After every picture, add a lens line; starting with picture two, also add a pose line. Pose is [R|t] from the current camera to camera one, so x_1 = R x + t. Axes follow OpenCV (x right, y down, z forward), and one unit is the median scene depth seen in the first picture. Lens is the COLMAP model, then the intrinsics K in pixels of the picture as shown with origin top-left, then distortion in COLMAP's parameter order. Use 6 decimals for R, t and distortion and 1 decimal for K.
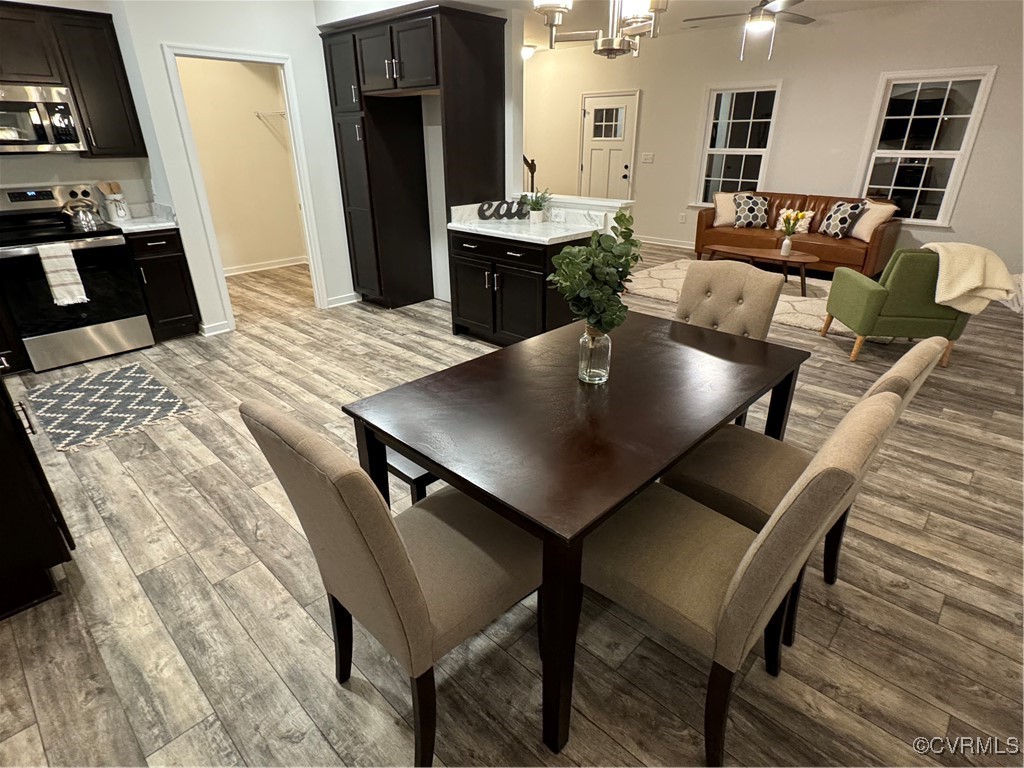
lens RADIAL K [[545.7, 0, 516.7], [0, 545.7, 384.7], [0, 0, 1]] dist [-0.003580, 0.000912]
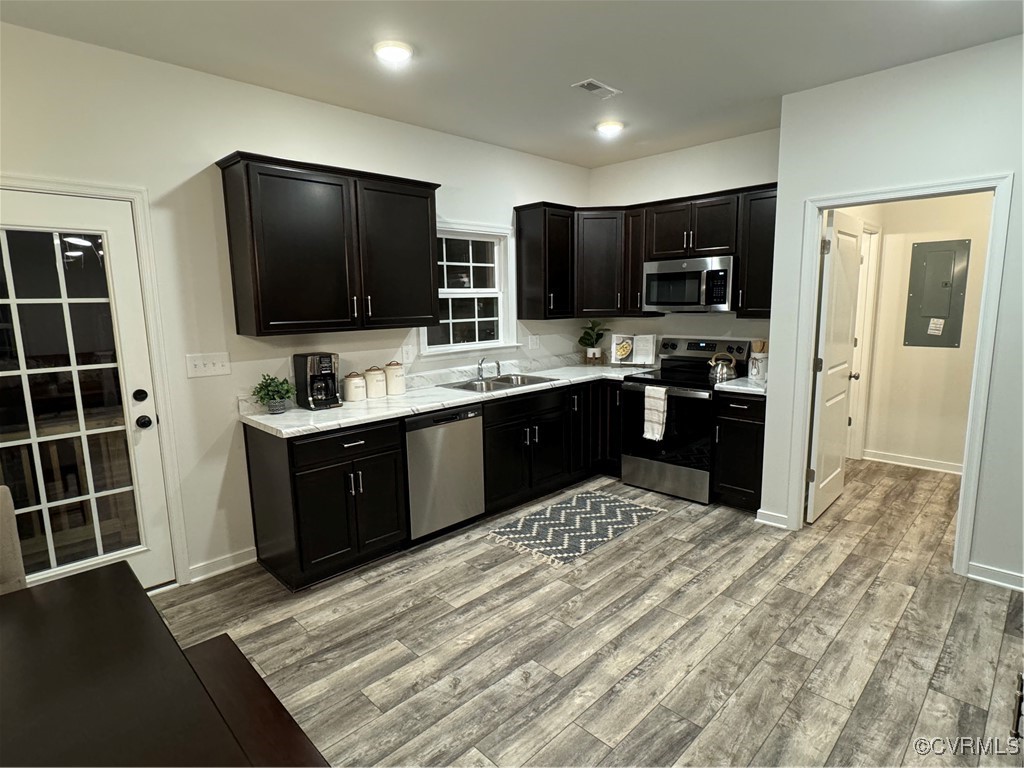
lens RADIAL K [[545.7, 0, 514.6], [0, 545.7, 387.5], [0, 0, 1]] dist [-0.003580, 0.000912]
pose [[-0.028494, 0.160666, -0.986597, 0.266644], [-0.397797, 0.903653, 0.158648, -0.307168], [0.917031, 0.396986, 0.038164, 0.658611]]
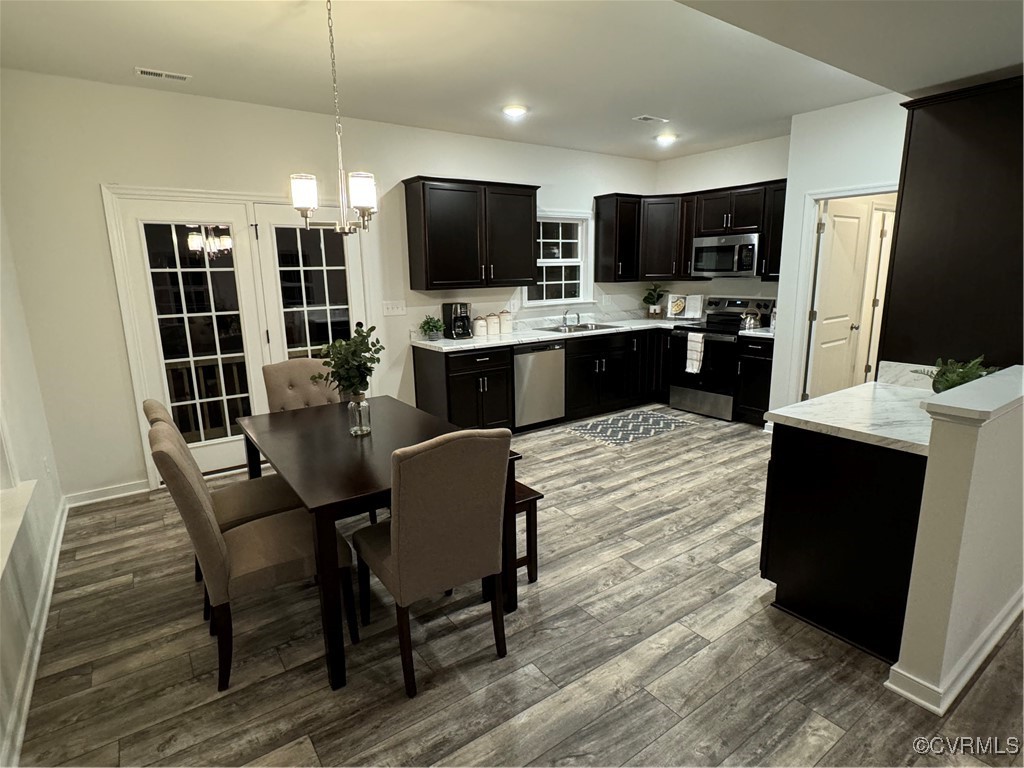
lens RADIAL K [[545.7, 0, 514.4], [0, 545.7, 385.8], [0, 0, 1]] dist [-0.003580, 0.000912]
pose [[-0.189894, 0.211402, -0.958775, 0.700366], [-0.389381, 0.880244, 0.271207, -0.329980], [0.901289, 0.424829, -0.084837, 0.704851]]
